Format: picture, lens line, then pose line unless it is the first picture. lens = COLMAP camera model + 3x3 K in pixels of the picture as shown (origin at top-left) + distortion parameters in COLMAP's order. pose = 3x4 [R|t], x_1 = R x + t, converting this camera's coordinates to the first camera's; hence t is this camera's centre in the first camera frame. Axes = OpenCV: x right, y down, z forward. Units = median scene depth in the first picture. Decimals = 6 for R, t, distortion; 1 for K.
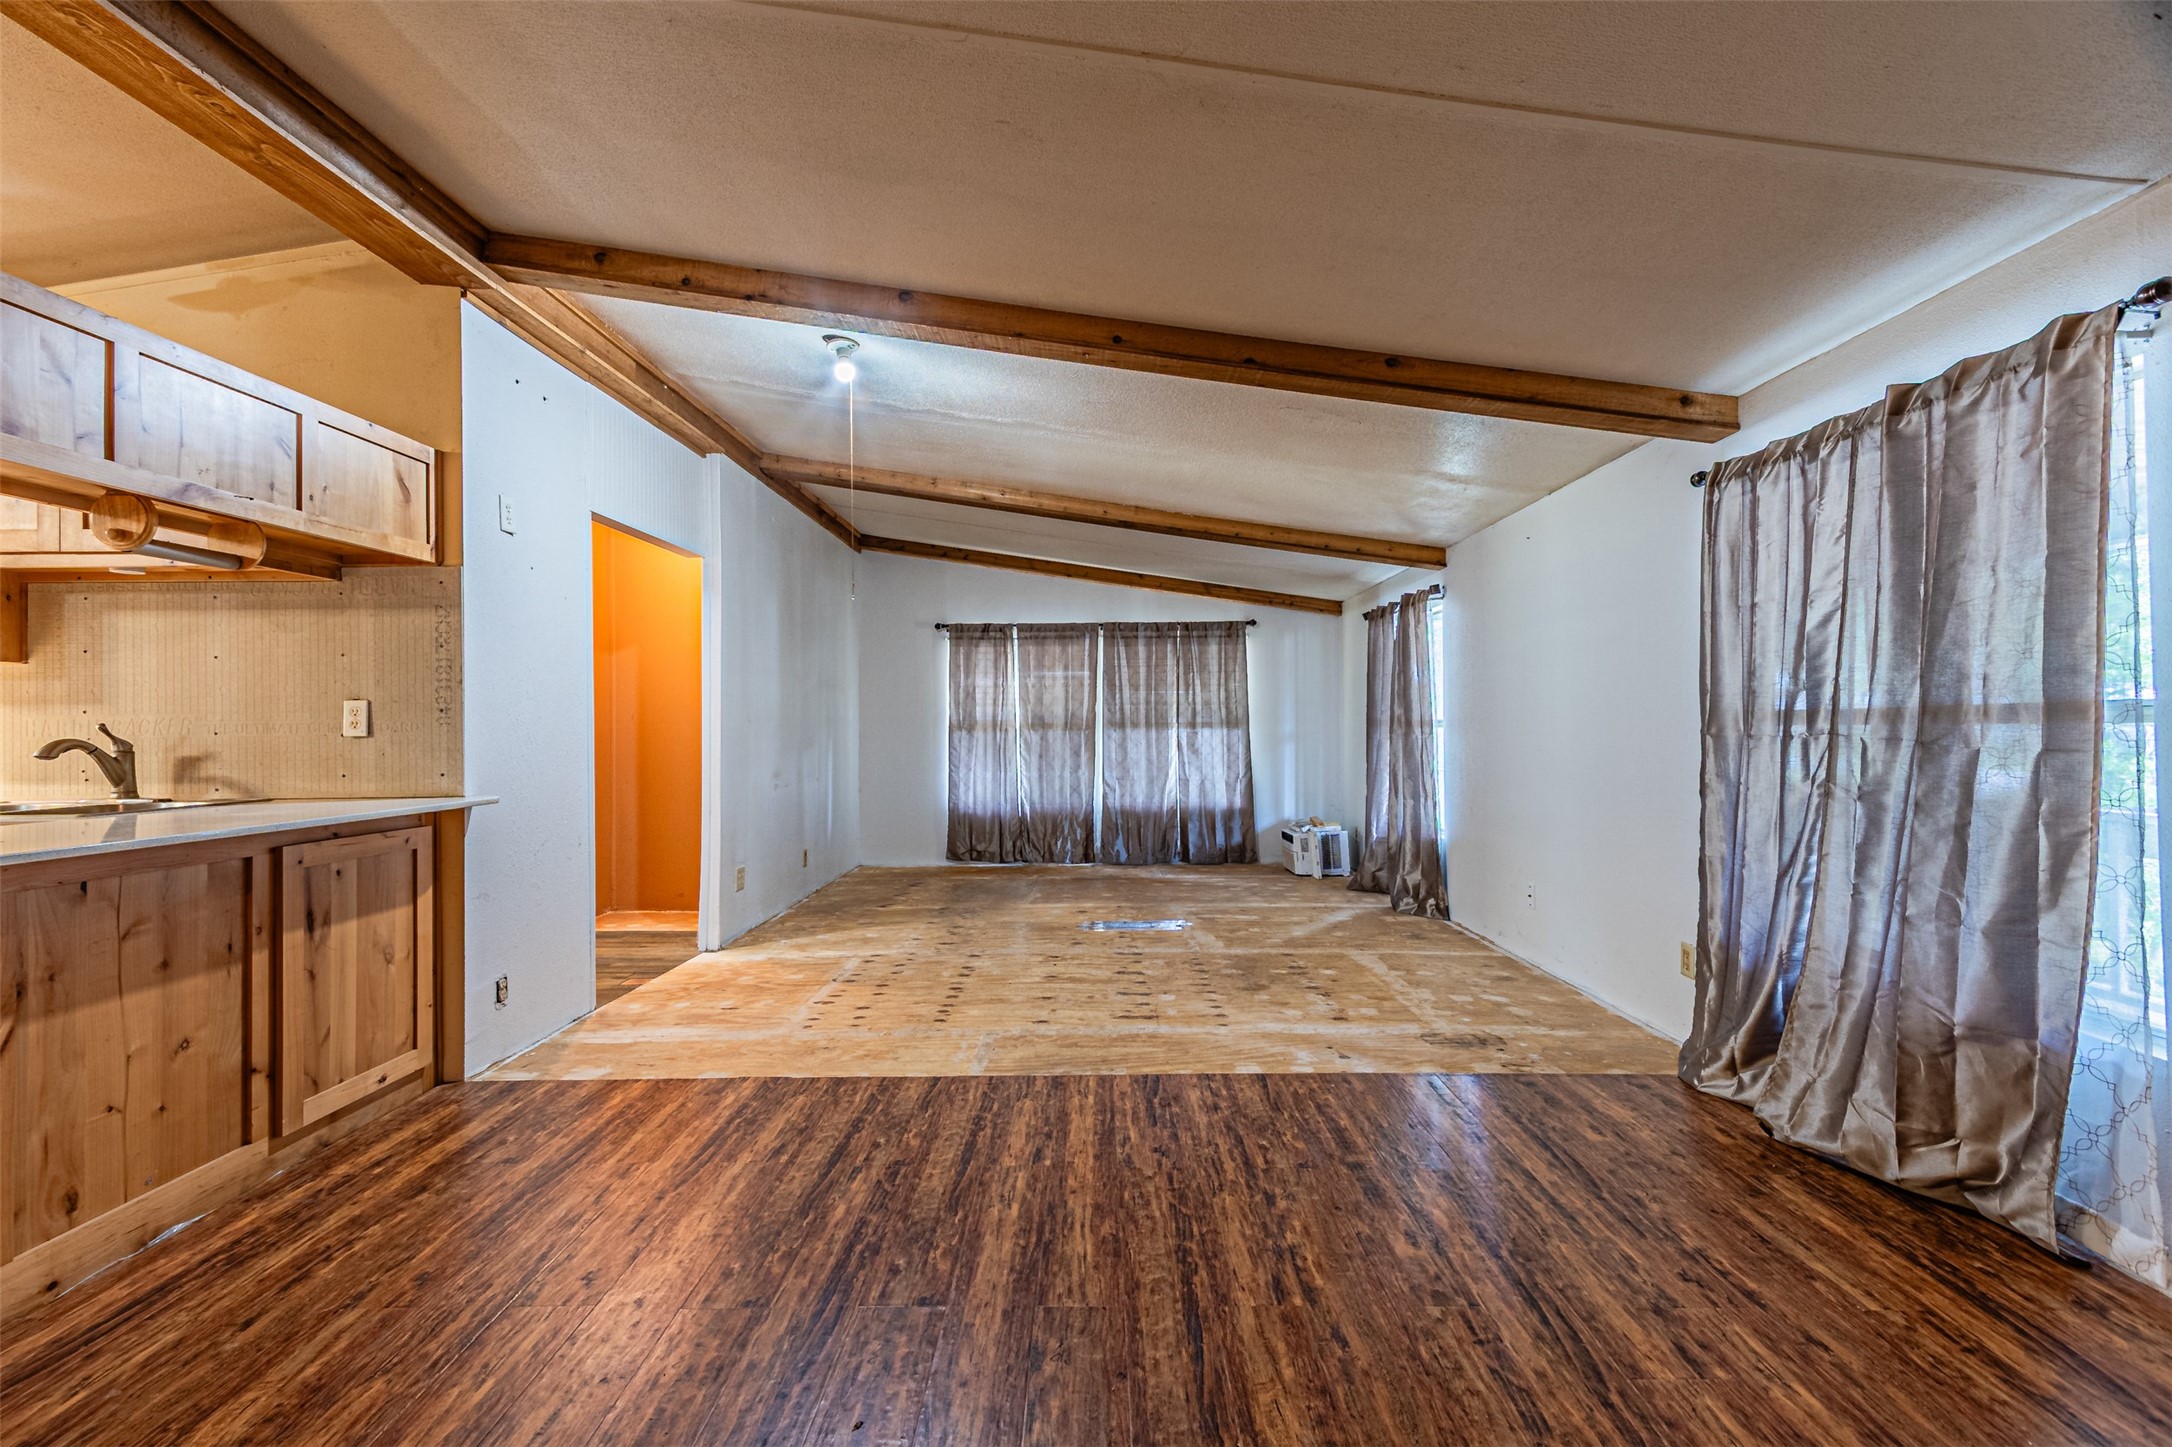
lens RADIAL K [[965.7, 0, 1115.6], [0, 965.7, 735.3], [0, 0, 1]] dist [0.016947, -0.006173]
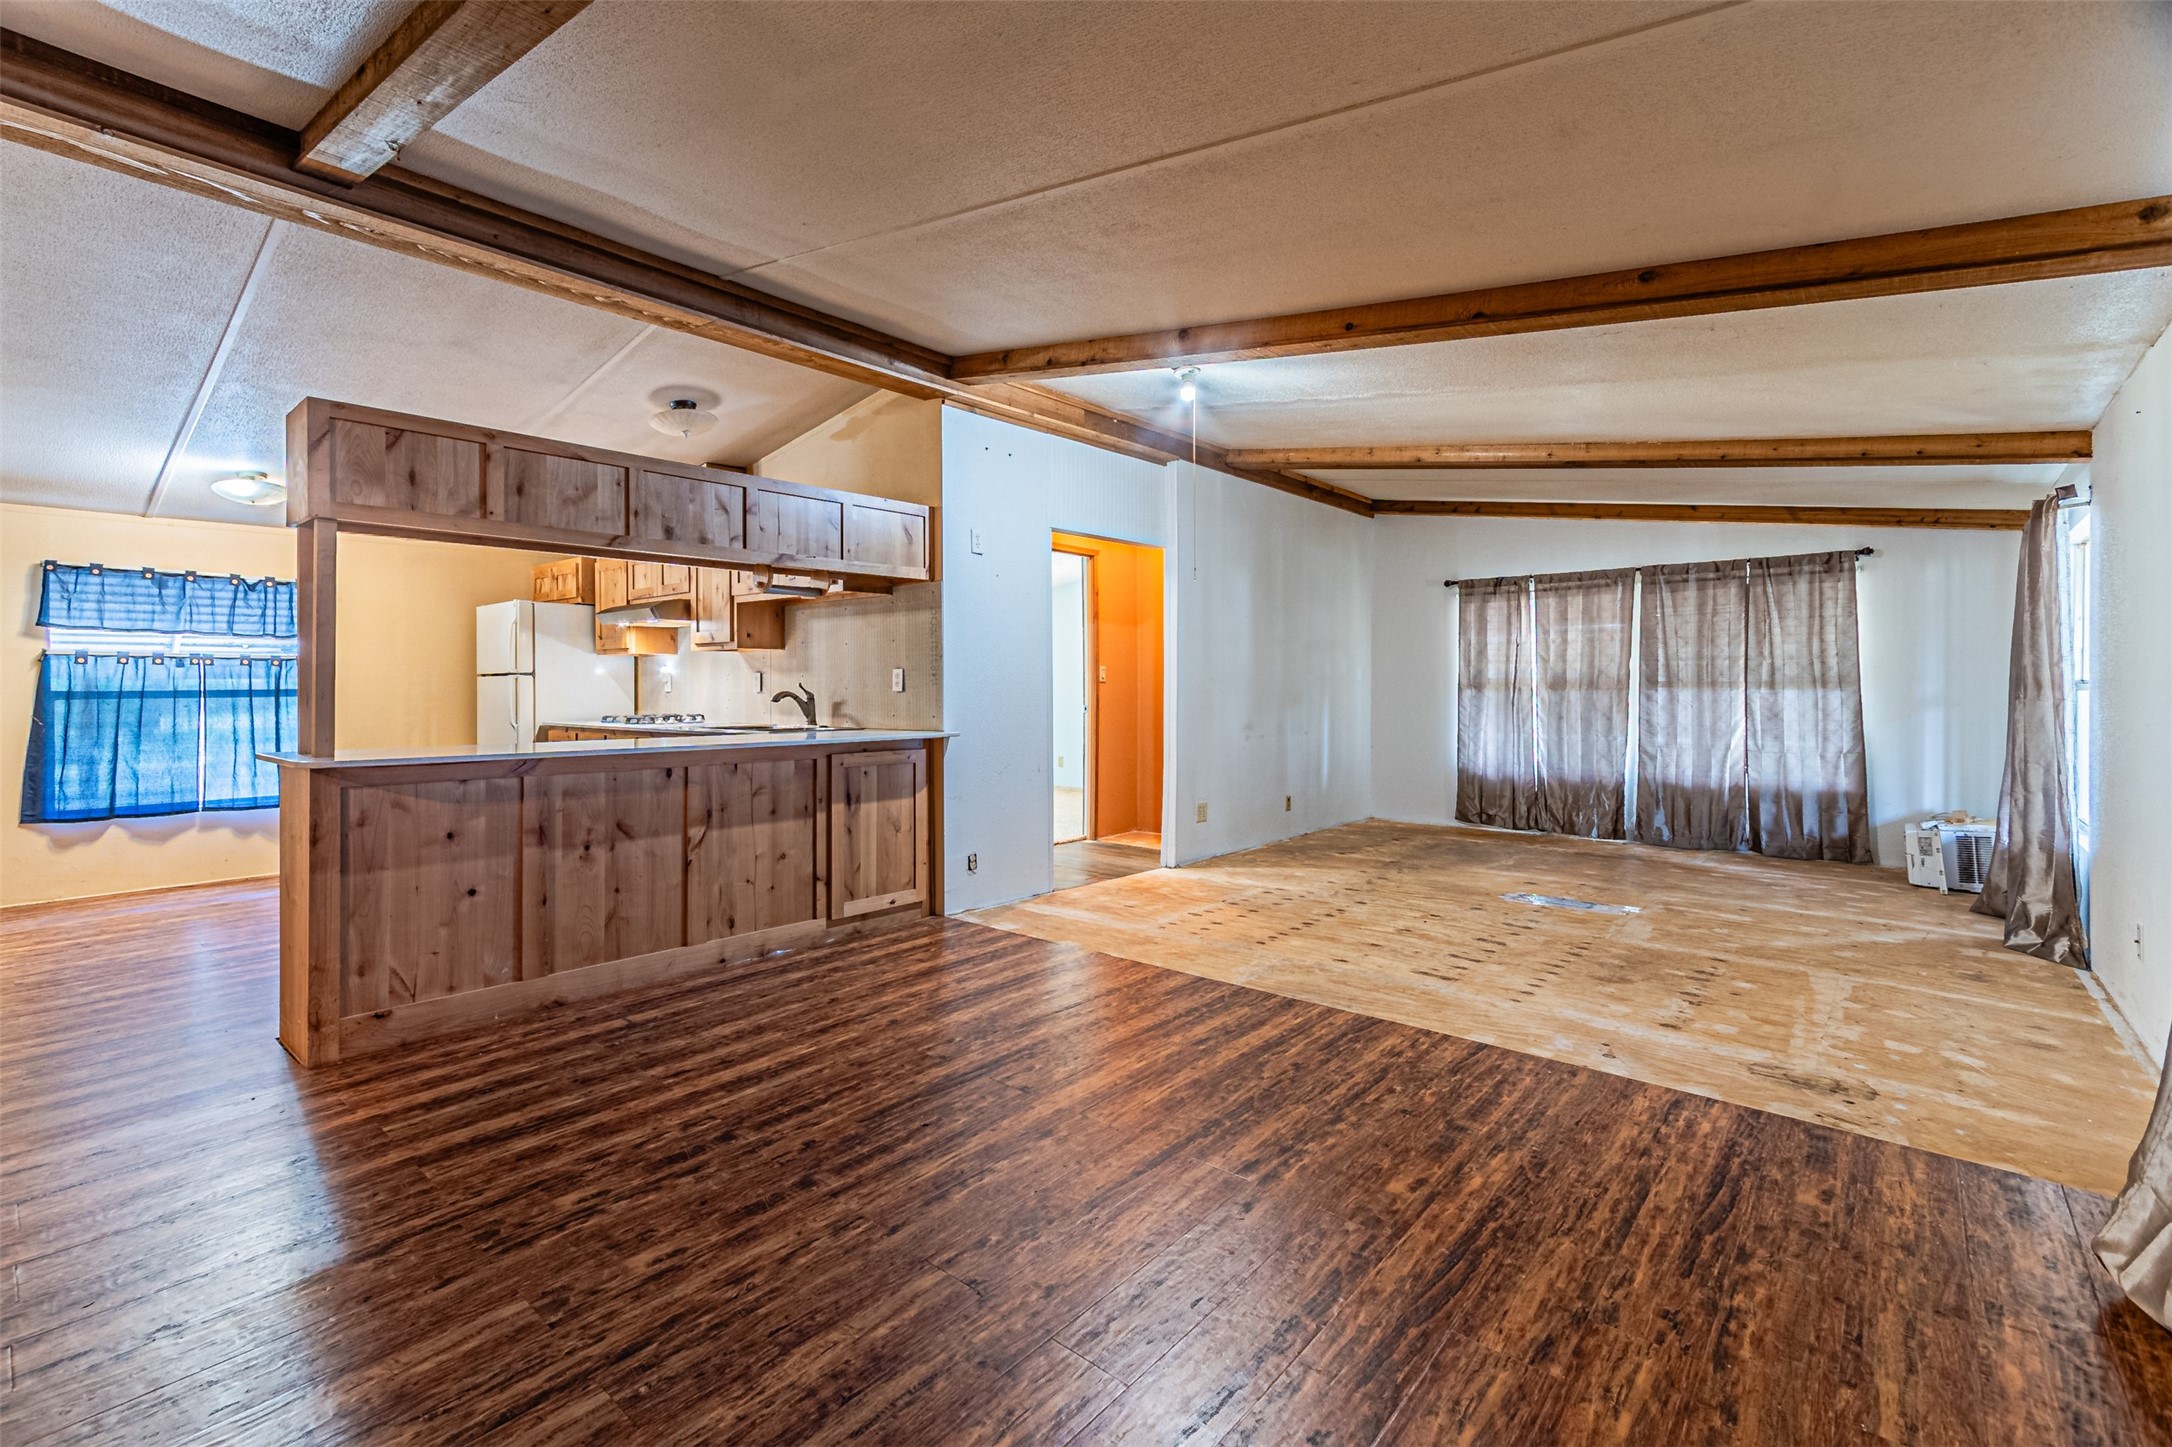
lens RADIAL K [[968.1, 0, 1055.9], [0, 968.1, 713.6], [0, 0, 1]] dist [0.011514, -0.000298]
pose [[0.745118, 0.025175, -0.666458, 0.470804], [-0.009435, 0.999585, 0.027210, -0.007694], [0.666866, -0.013987, 0.745046, -0.019643]]
